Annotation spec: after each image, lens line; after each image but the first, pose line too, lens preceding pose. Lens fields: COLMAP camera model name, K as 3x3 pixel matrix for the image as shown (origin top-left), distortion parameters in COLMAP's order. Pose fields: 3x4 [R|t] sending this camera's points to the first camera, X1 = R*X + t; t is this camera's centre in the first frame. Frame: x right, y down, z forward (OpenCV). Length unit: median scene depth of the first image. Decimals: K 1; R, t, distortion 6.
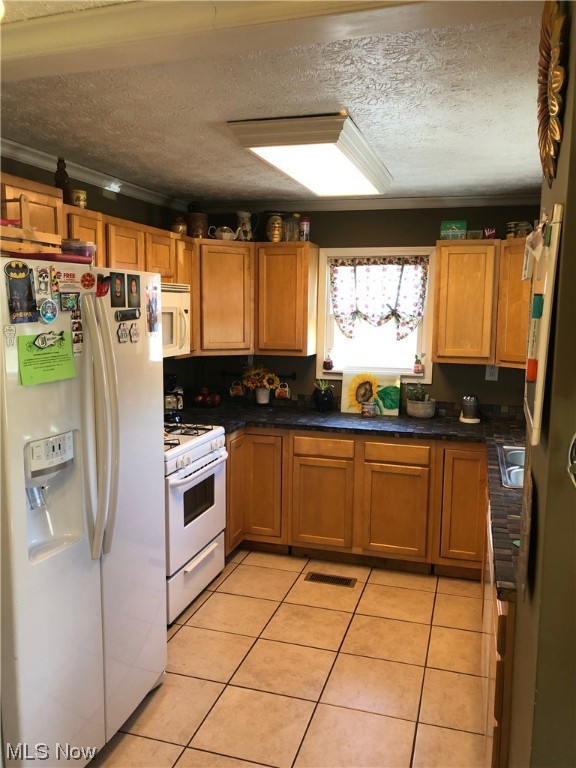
lens RADIAL K [[633.0, 0, 288.0], [0, 633.0, 384.0], [0, 0, 1]] dist [0.060130, -0.051387]
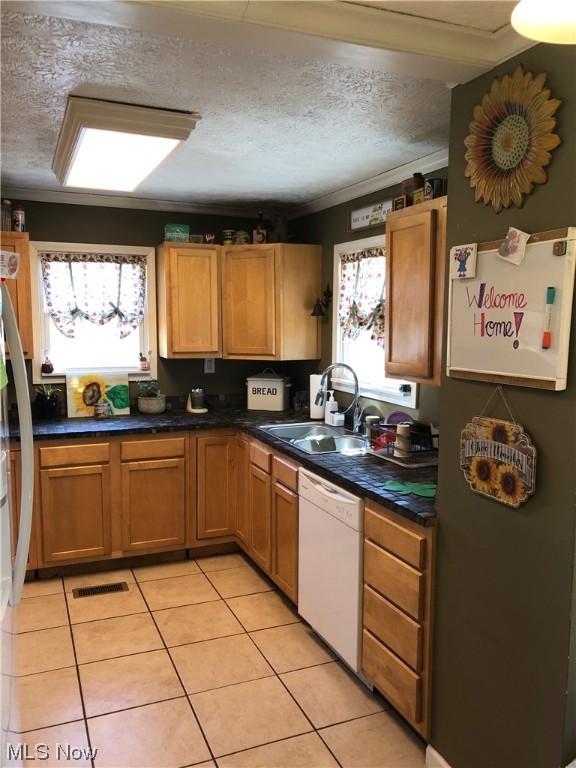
lens RADIAL K [[633.0, 0, 288.0], [0, 633.0, 384.0], [0, 0, 1]] dist [0.060130, -0.051387]
pose [[0.784656, -0.075969, 0.615259, -0.244351], [0.076601, 0.996739, 0.025382, -0.003560], [-0.615181, 0.027213, 0.787916, 0.054296]]
